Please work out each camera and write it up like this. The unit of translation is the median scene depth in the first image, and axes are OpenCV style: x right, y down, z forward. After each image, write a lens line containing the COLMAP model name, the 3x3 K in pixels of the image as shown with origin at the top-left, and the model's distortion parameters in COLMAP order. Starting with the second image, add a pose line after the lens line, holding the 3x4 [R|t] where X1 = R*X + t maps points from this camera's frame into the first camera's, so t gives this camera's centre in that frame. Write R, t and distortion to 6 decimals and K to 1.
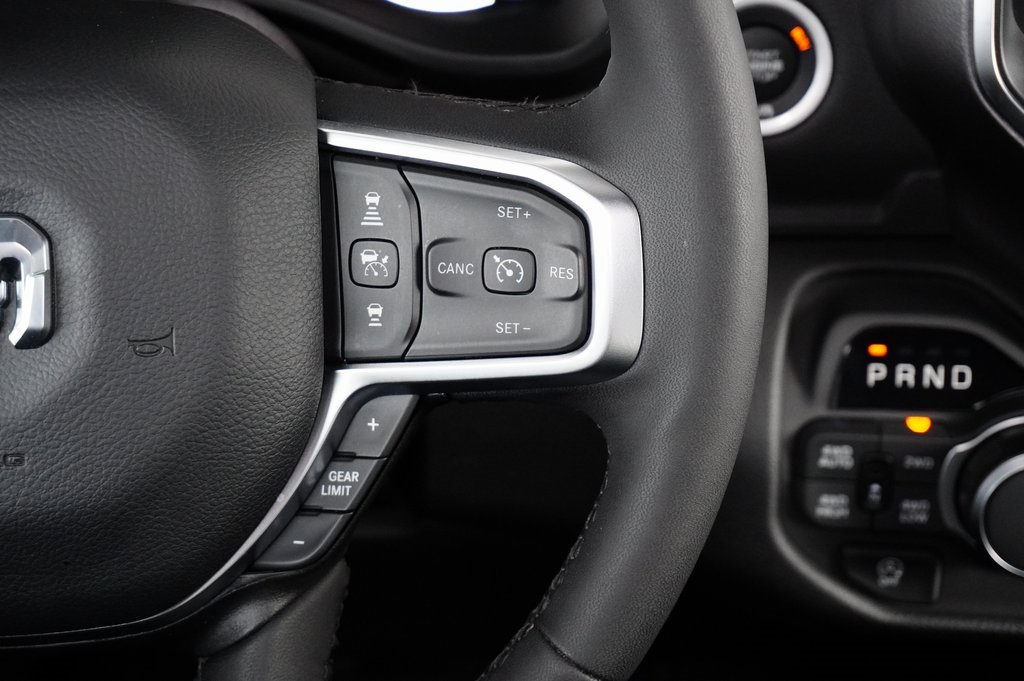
lens RADIAL K [[2228.1, 0, 508.2], [0, 2228.1, 337.4], [0, 0, 1]] dist [0.057911, 0.000000]
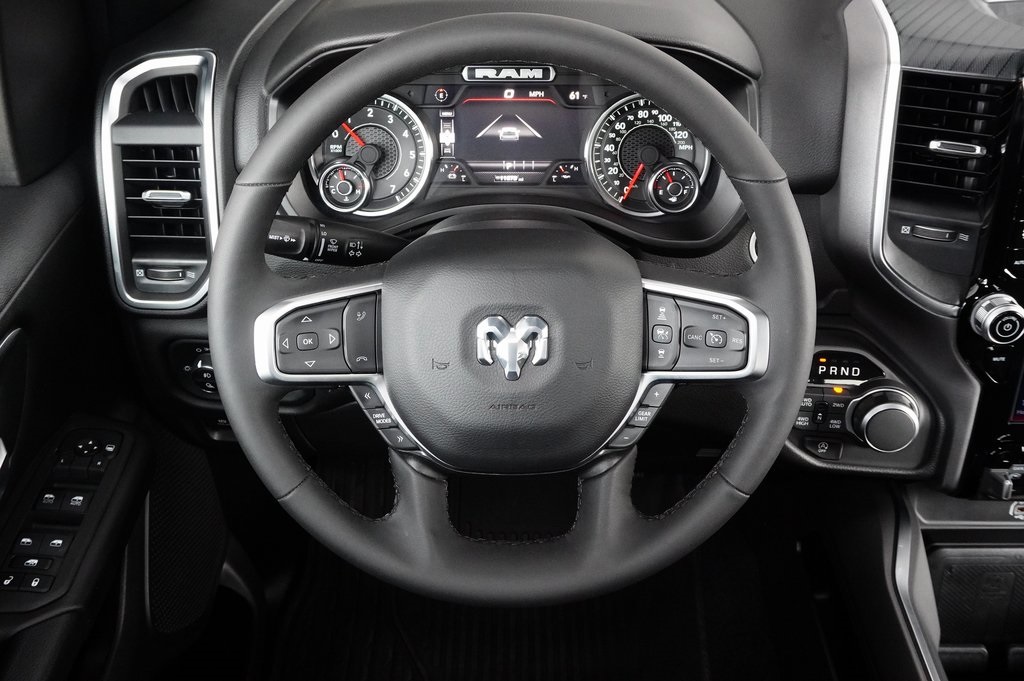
lens RADIAL K [[1027.1, 0, 511.6], [0, 1027.1, 339.3], [0, 0, 1]] dist [-0.002426, 0.000000]
pose [[0.999699, 0.022263, -0.010297, -0.220714], [-0.021888, 0.999142, 0.035166, -0.064476], [0.011071, -0.034930, 0.999328, -0.207551]]
